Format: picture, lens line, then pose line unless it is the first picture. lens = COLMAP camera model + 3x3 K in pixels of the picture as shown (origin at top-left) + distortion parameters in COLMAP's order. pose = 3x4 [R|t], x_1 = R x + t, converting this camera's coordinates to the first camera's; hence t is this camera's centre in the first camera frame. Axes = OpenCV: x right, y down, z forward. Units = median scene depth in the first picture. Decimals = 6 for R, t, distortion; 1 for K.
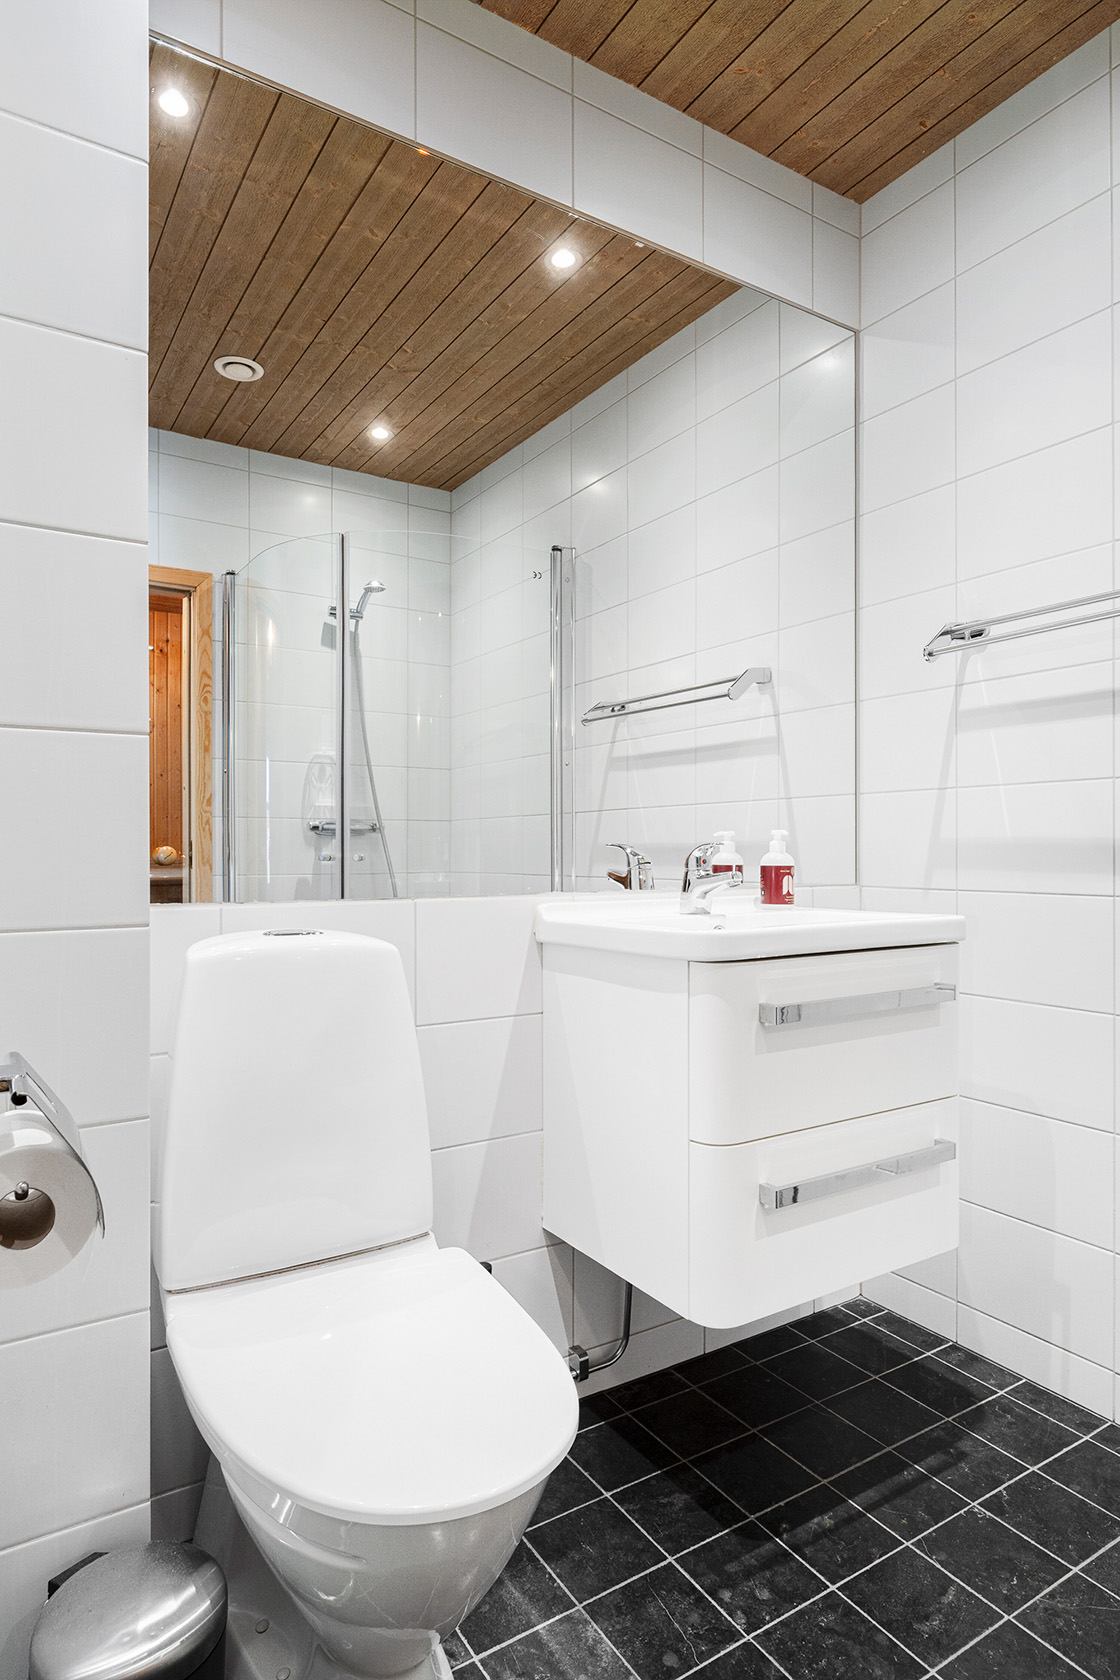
lens RADIAL K [[939.3, 0, 573.7], [0, 939.3, 847.9], [0, 0, 1]] dist [0.002385, 0.000535]
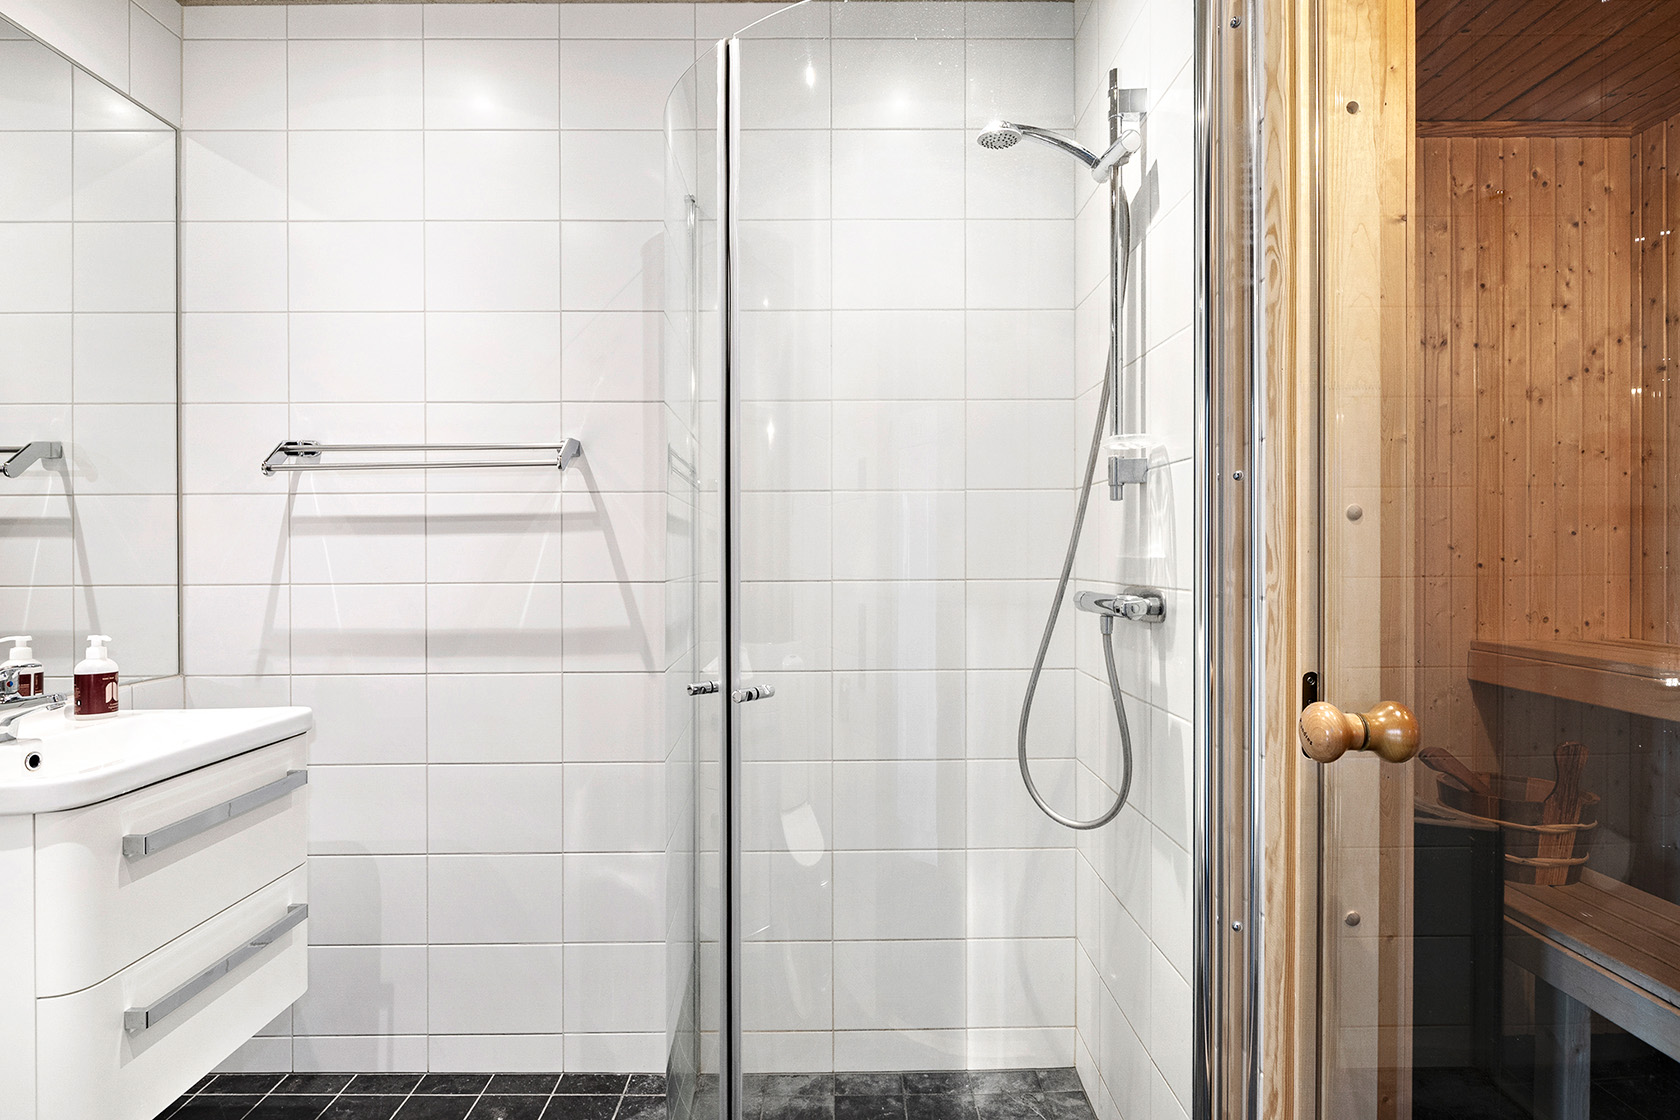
lens RADIAL K [[875.6, 0, 833.9], [0, 875.6, 568.1], [0, 0, 1]] dist [0.001934, -0.004418]
pose [[0.534407, -0.008255, 0.845187, -0.137776], [-0.002200, 0.999935, 0.011158, -0.100893], [-0.845224, -0.007823, 0.534354, -0.118885]]
